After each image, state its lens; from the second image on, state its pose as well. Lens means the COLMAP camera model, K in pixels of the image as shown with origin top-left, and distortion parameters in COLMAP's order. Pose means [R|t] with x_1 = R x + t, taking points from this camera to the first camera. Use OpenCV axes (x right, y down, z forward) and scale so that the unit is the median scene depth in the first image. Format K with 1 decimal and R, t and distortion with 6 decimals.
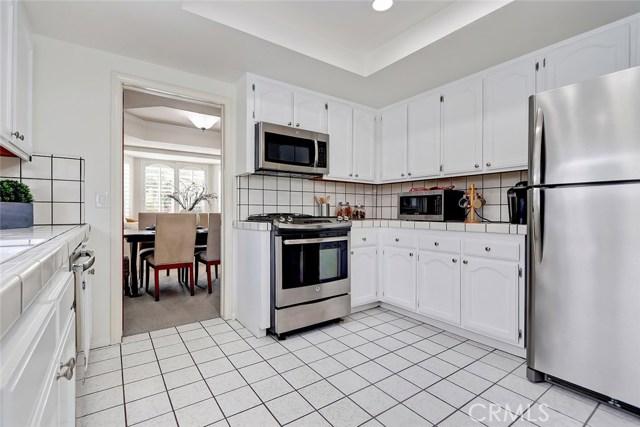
lens RADIAL K [[293.0, 0, 318.4], [0, 293.0, 213.4], [0, 0, 1]] dist [-0.000010, -0.002622]
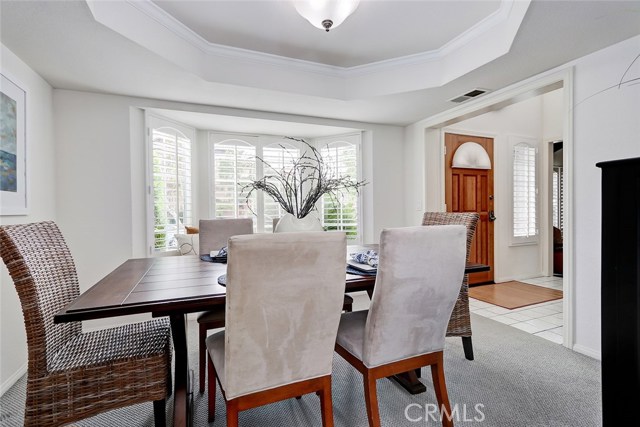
lens RADIAL K [[293.0, 0, 317.2], [0, 293.0, 210.9], [0, 0, 1]] dist [-0.000010, -0.002622]
pose [[0.975099, -0.017248, -0.221100, -0.466441], [0.018347, 0.999827, 0.002920, -0.028119], [0.221011, -0.006904, 0.975247, 0.852660]]
